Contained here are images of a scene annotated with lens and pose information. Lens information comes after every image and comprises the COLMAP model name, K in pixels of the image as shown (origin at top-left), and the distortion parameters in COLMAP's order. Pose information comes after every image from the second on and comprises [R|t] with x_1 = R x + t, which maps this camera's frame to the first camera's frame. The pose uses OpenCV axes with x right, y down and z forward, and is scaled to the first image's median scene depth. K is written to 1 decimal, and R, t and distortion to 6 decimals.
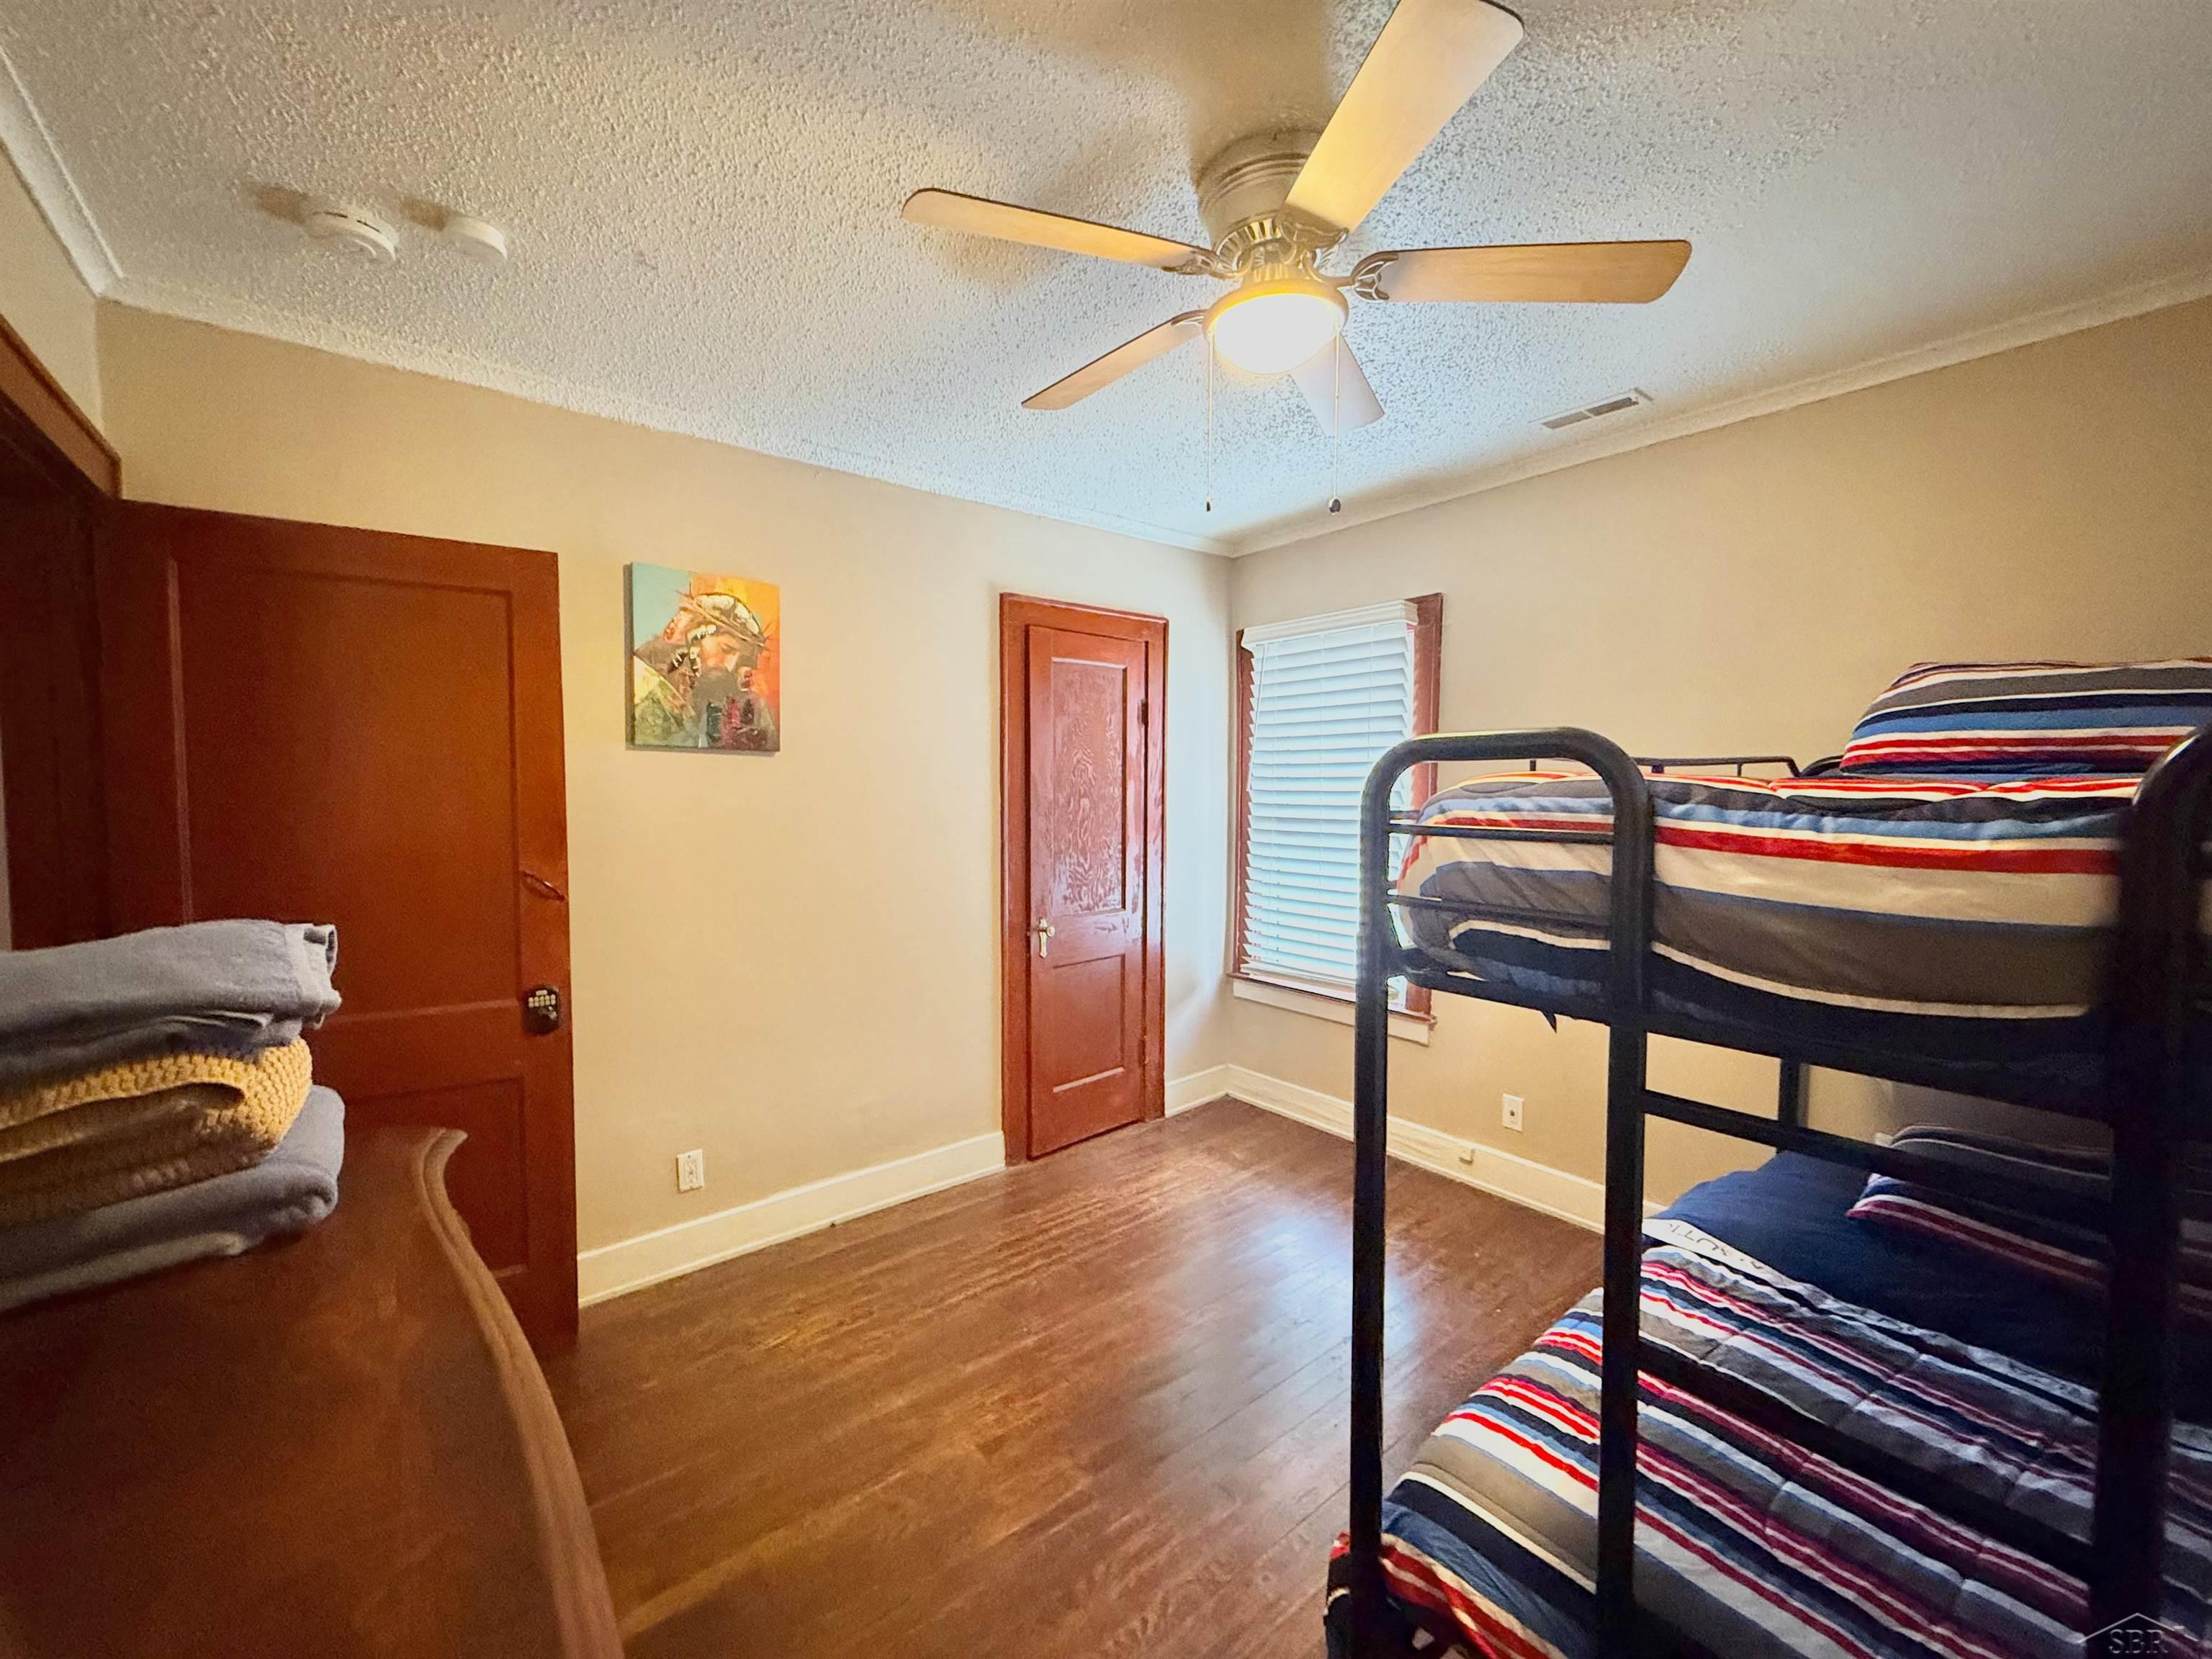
lens RADIAL K [[875.7, 0, 1095.3], [0, 875.7, 828.5], [0, 0, 1]] dist [0.001094, -0.000545]
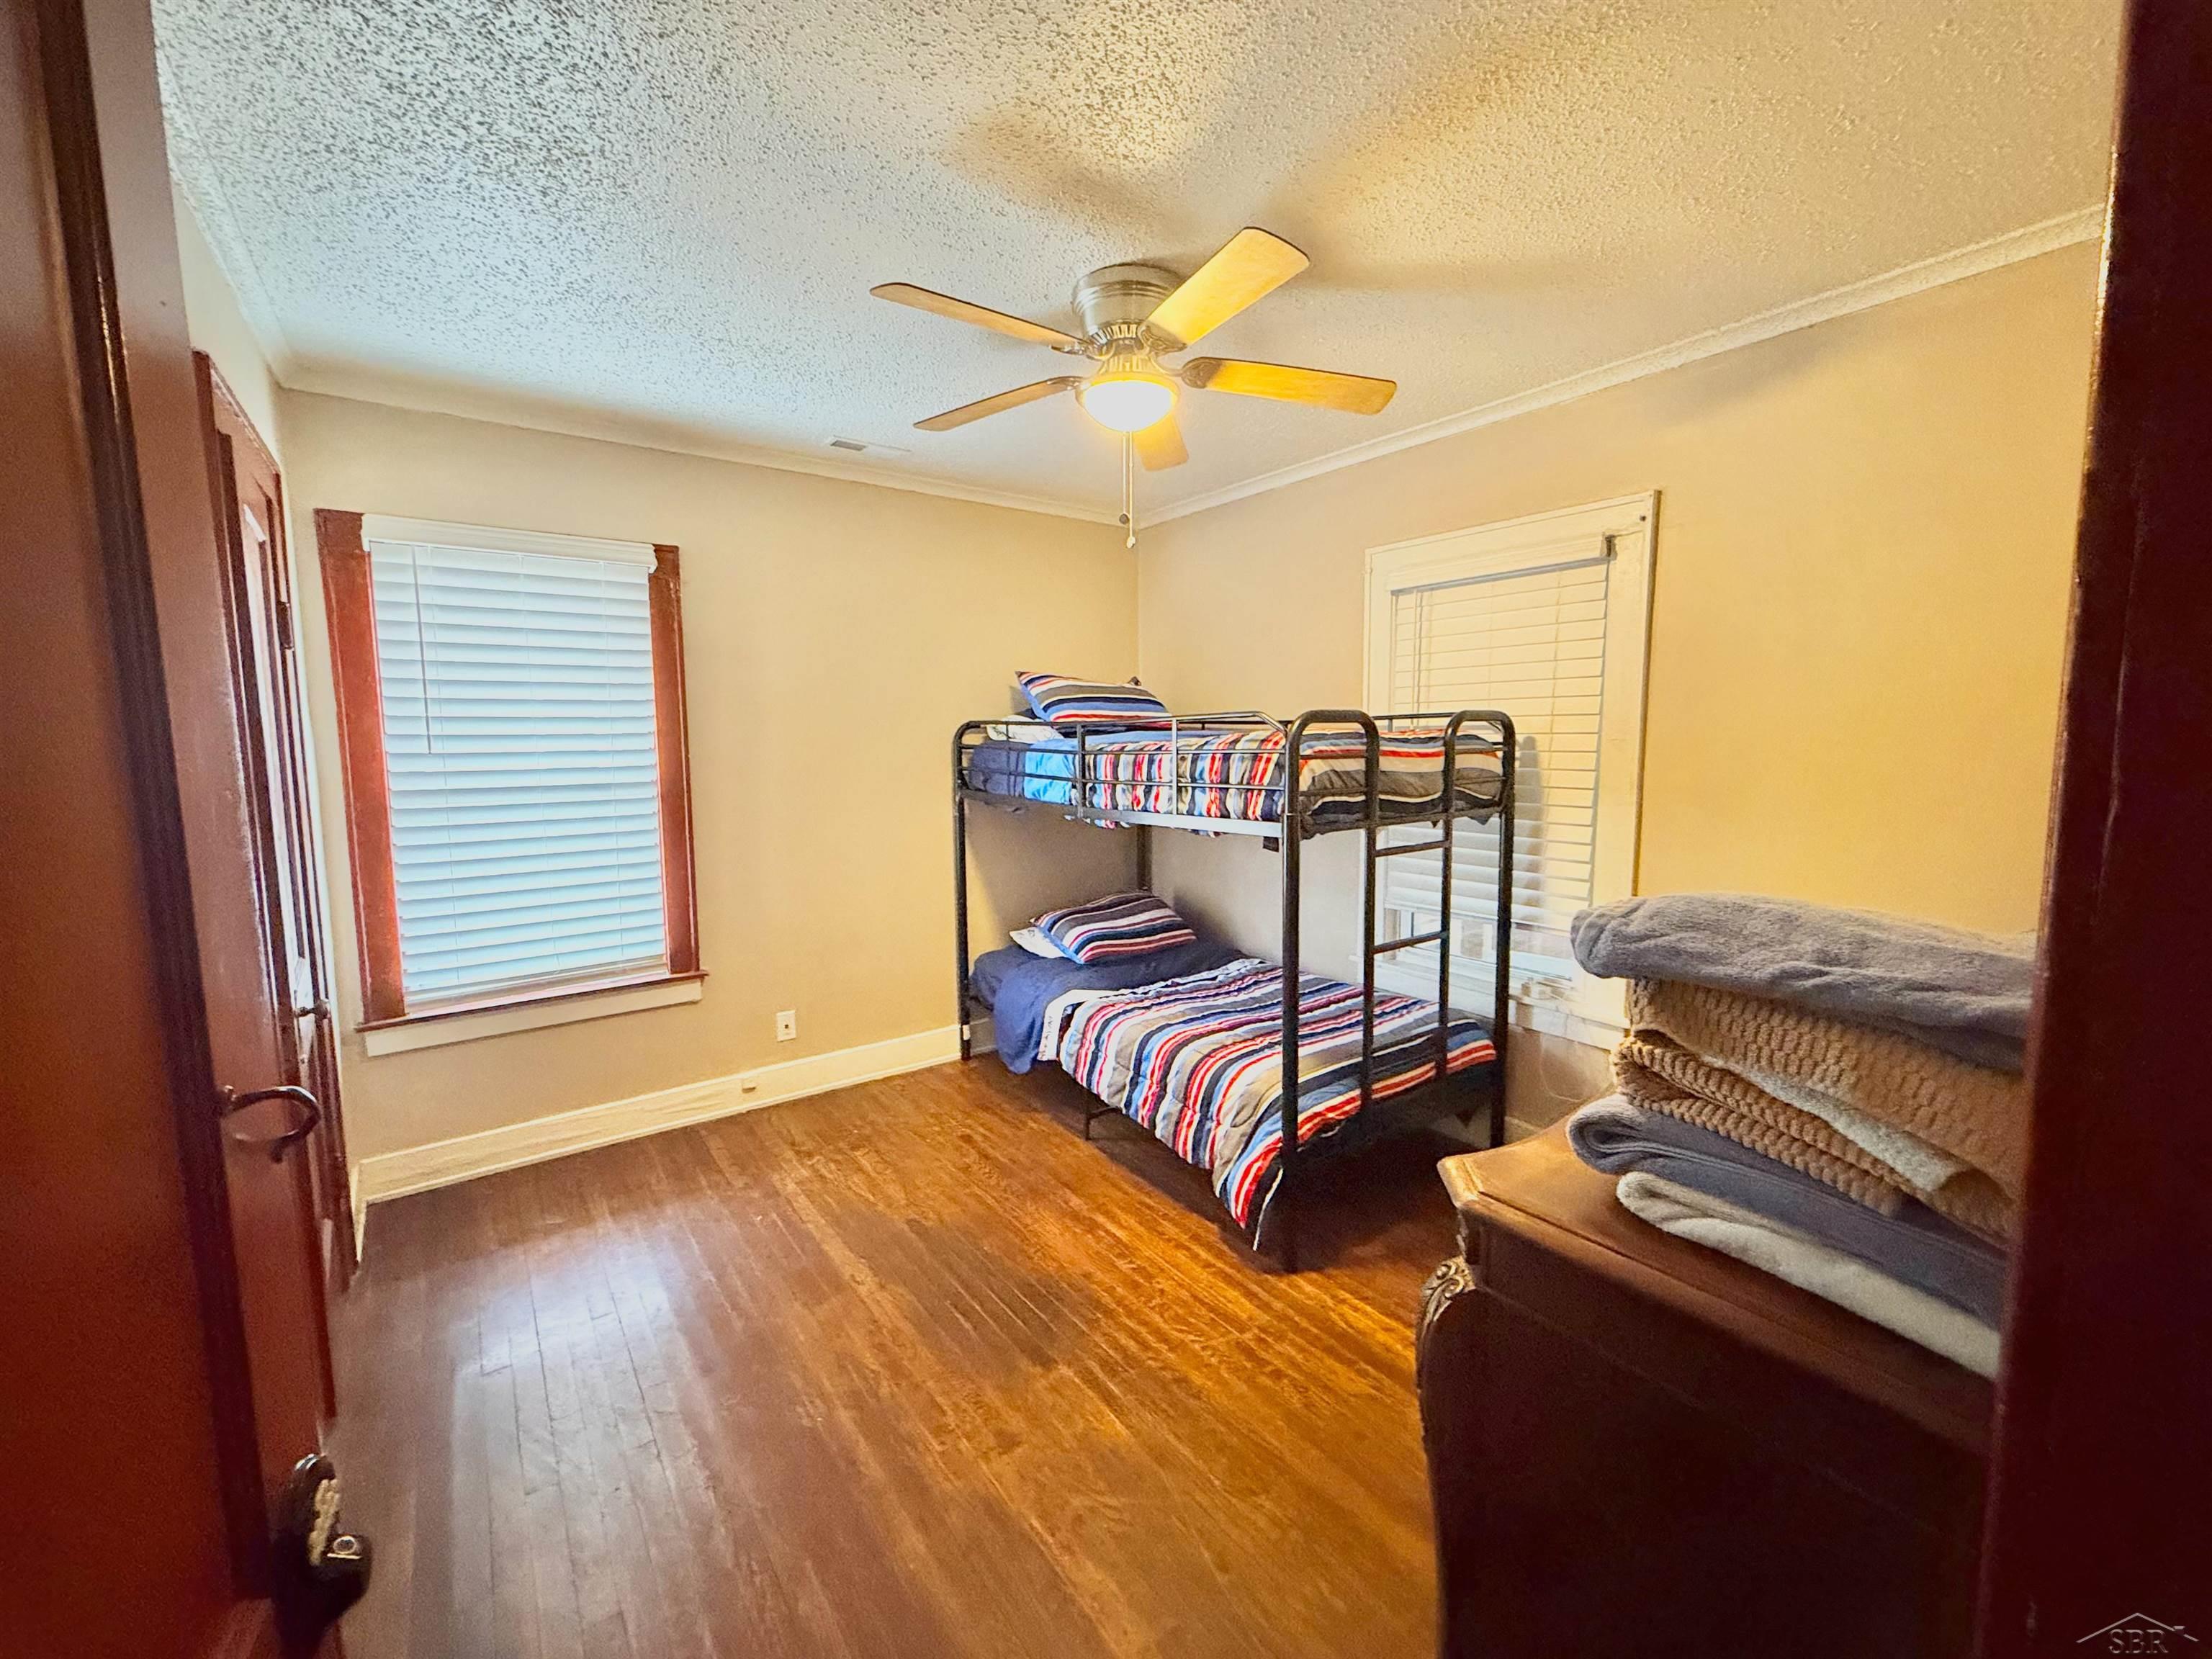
lens RADIAL K [[875.7, 0, 1095.3], [0, 875.7, 825.2], [0, 0, 1]] dist [0.001094, -0.000545]
pose [[0.048894, -0.098823, 0.993903, -1.155796], [0.060593, 0.993554, 0.095807, -0.044756], [-0.996964, 0.055539, 0.054567, 0.958737]]
